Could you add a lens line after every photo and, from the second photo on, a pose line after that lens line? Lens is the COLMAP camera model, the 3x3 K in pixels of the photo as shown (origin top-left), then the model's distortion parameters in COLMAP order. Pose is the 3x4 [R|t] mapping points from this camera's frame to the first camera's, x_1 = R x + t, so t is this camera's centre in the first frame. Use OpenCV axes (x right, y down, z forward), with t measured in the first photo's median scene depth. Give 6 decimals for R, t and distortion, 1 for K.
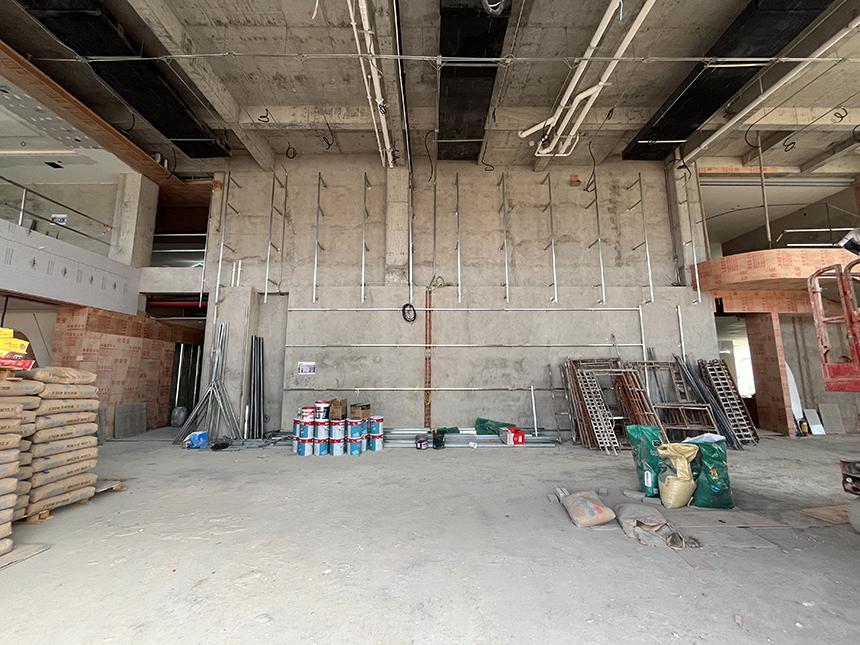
lens RADIAL K [[348.0, 0, 430.0], [0, 348.0, 322.5], [0, 0, 1]] dist [-0.002641, 0.000223]
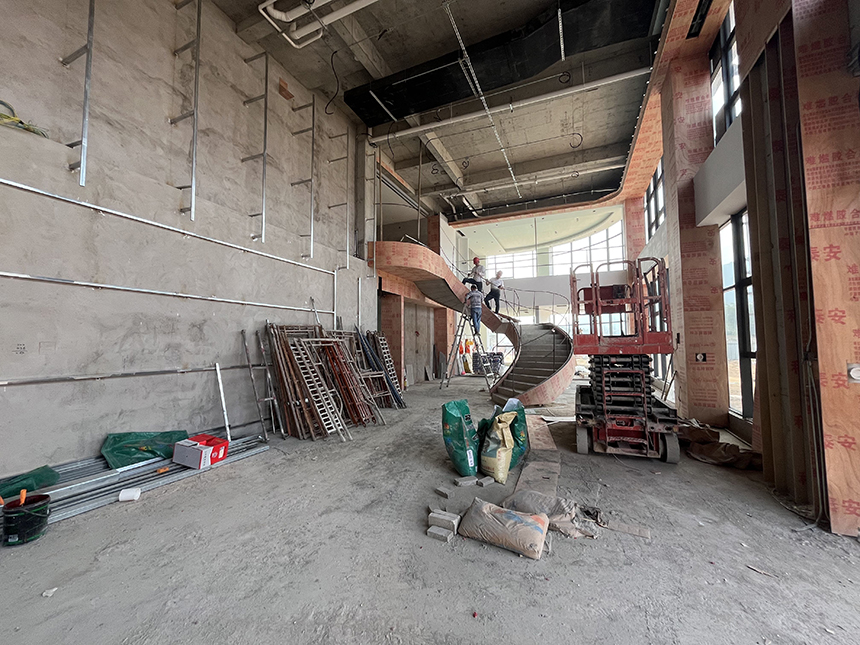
lens RADIAL K [[348.0, 0, 430.0], [0, 348.0, 322.5], [0, 0, 1]] dist [-0.002641, 0.000223]
pose [[0.402178, 0.053763, 0.913981, -0.130772], [-0.126408, 0.991975, -0.002728, 0.060962], [-0.906793, -0.114438, 0.405747, 0.397171]]
